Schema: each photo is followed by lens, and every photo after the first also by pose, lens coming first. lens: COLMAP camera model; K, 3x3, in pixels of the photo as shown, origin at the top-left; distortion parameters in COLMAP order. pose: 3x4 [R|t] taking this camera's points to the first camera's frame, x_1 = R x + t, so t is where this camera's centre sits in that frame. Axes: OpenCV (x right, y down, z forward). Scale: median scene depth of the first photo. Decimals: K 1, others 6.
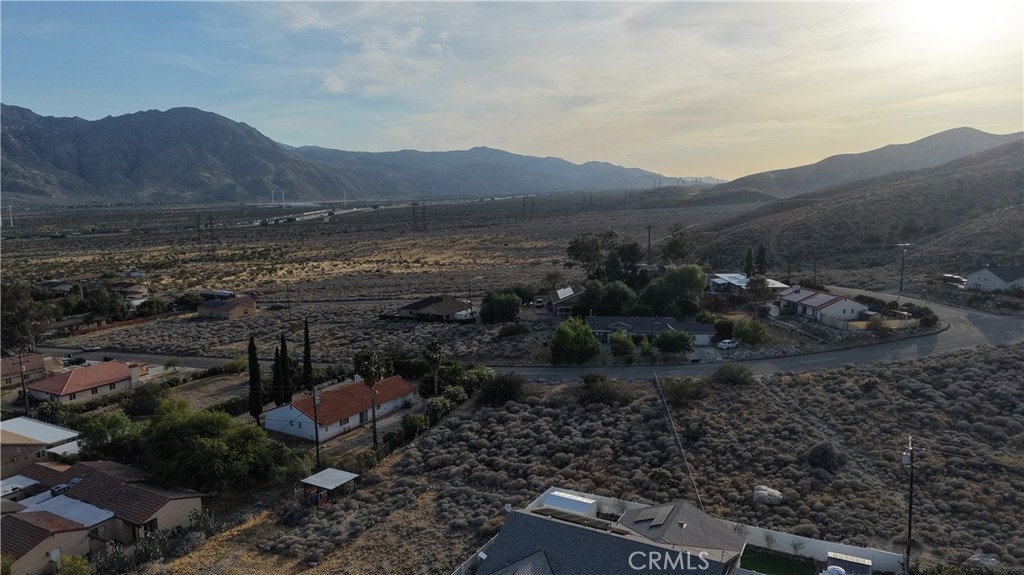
lens RADIAL K [[683.0, 0, 511.3], [0, 683.0, 294.8], [0, 0, 1]] dist [0.045859, -0.052552]
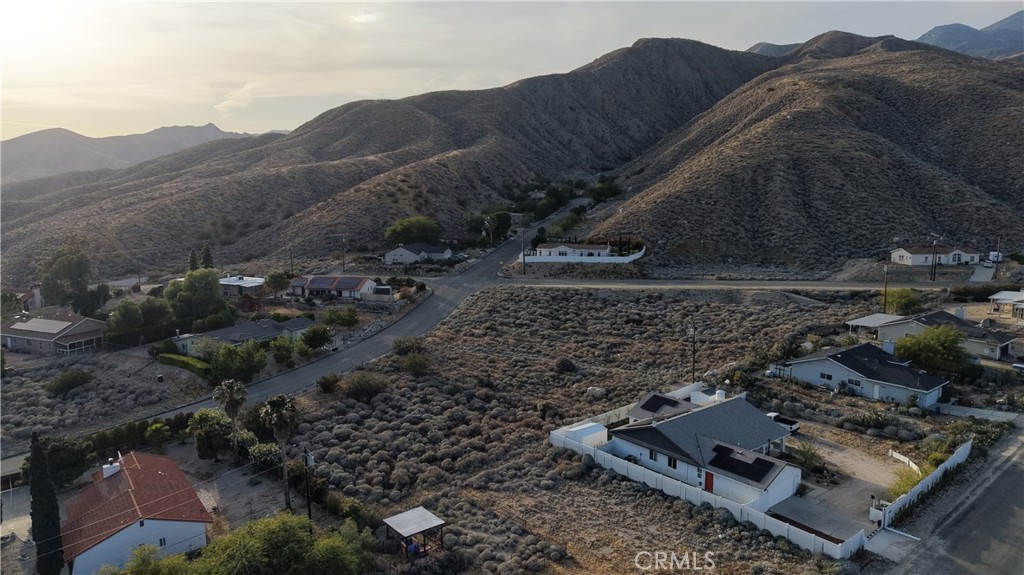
lens RADIAL K [[680.8, 0, 512.0], [0, 680.8, 287.5], [0, 0, 1]] dist [0.138949, -0.282374]
pose [[0.384941, -0.133102, 0.913293, -0.558152], [0.143380, 0.986157, 0.083289, -0.046214], [-0.911736, 0.098887, 0.398697, 0.290355]]
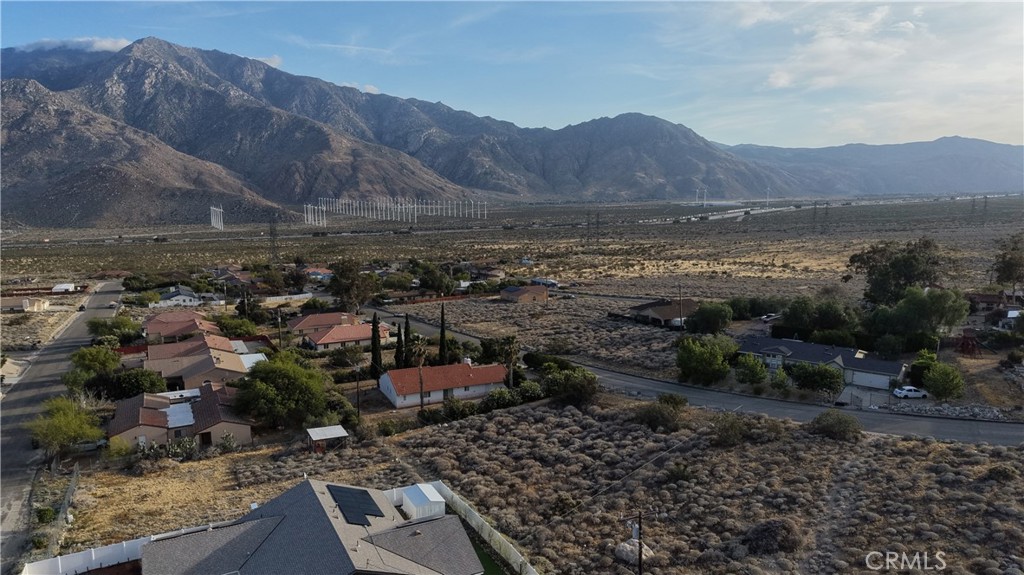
lens RADIAL K [[683.0, 0, 511.3], [0, 683.0, 294.8], [0, 0, 1]] dist [0.045859, -0.052552]
pose [[0.821716, 0.089363, -0.562848, 0.370189], [-0.088361, 0.995664, 0.029080, -0.019452], [0.563006, 0.025839, 0.826049, 0.107609]]
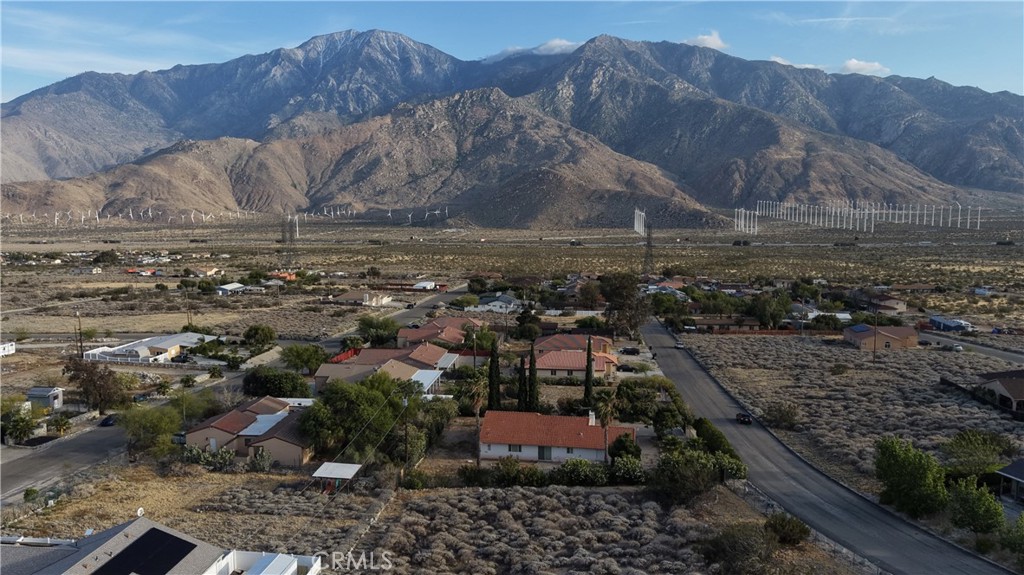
lens RADIAL K [[788.8, 0, 510.8], [0, 788.8, 294.6], [0, 0, 1]] dist [0.068664, -0.103044]
pose [[0.371560, 0.124224, -0.920061, 0.518570], [-0.142526, 0.986893, 0.075689, -0.071390], [0.917404, 0.103010, 0.384395, 0.428701]]
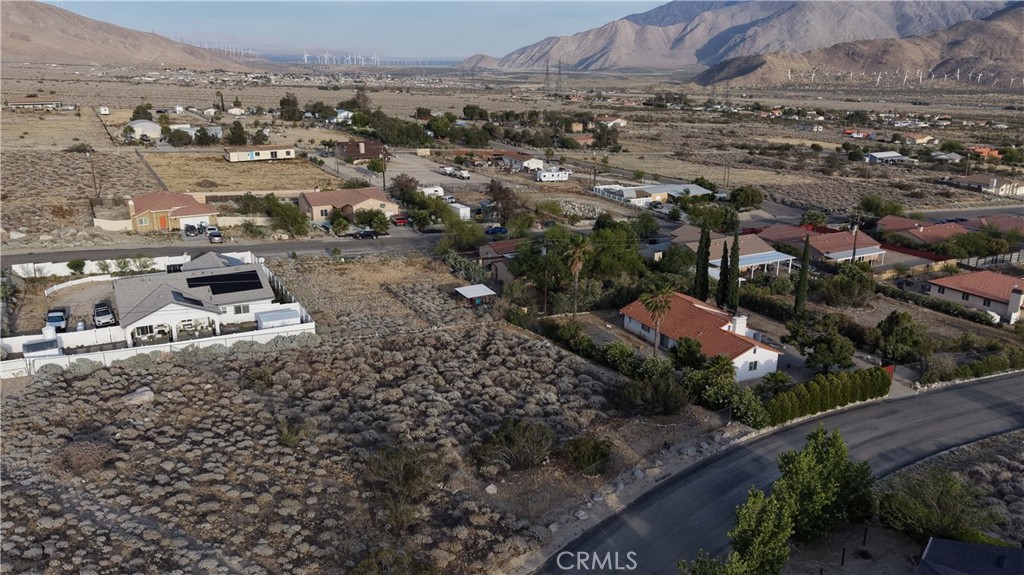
lens RADIAL K [[788.8, 0, 510.8], [0, 788.8, 294.6], [0, 0, 1]] dist [0.068664, -0.103044]
pose [[-0.553674, 0.248305, -0.794852, 0.483441], [-0.129248, 0.917318, 0.376593, -0.159509], [0.822642, 0.311243, -0.475802, 0.996244]]
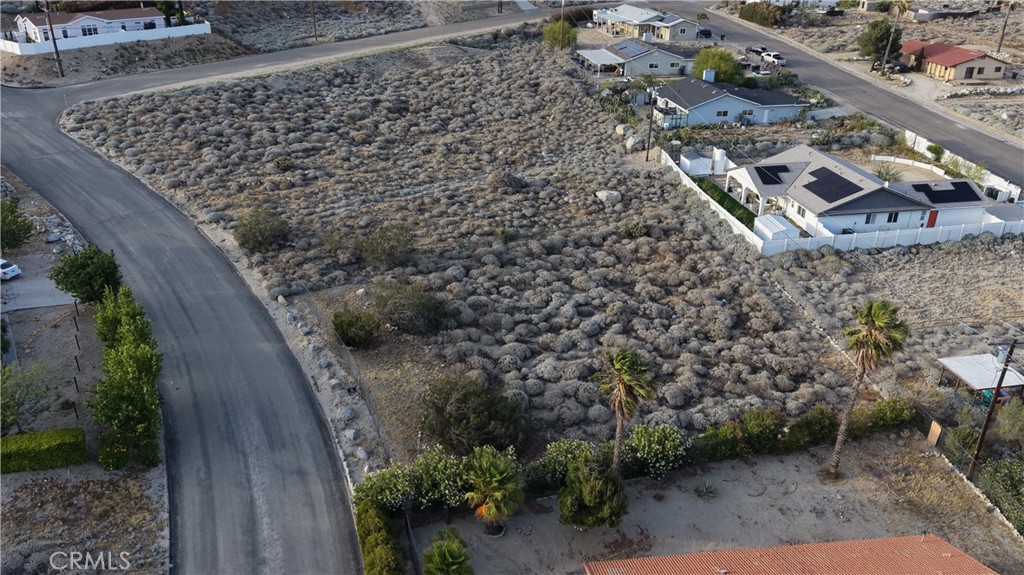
lens RADIAL K [[790.9, 0, 512.0], [0, 790.9, 287.5], [0, 0, 1]] dist [0.081910, -0.105880]
pose [[-0.610423, -0.339759, 0.715505, -0.299107], [0.121917, 0.852262, 0.508711, -0.154123], [-0.782636, 0.397761, -0.478818, 0.982697]]
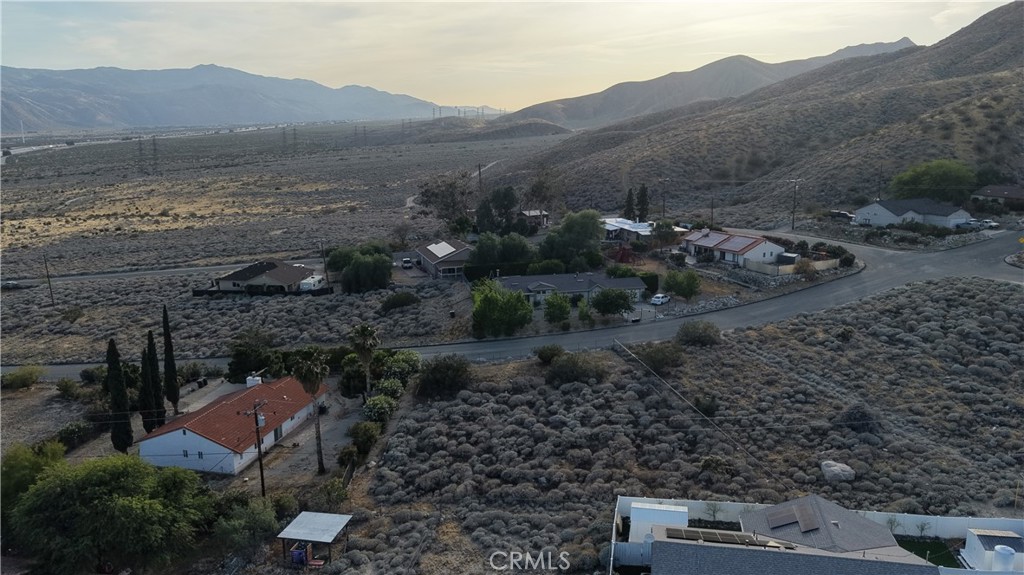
lens RADIAL K [[788.8, 0, 510.8], [0, 788.8, 294.6], [0, 0, 1]] dist [0.068664, -0.103044]
pose [[0.952060, -0.067888, 0.298284, -0.172452], [0.048515, 0.996232, 0.071889, -0.016757], [-0.302040, -0.053971, 0.951766, 0.083417]]
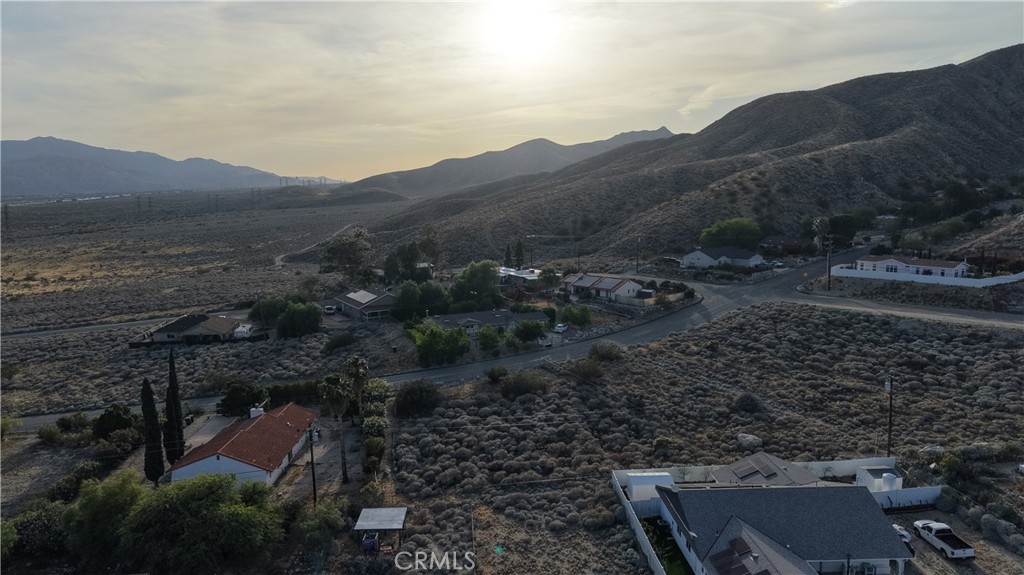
lens RADIAL K [[683.0, 0, 511.3], [0, 683.0, 294.8], [0, 0, 1]] dist [0.045859, -0.052552]
pose [[0.855040, -0.080264, 0.512313, -0.313537], [0.080144, 0.996532, 0.022366, -0.013464], [-0.512332, 0.021935, 0.858508, 0.089271]]
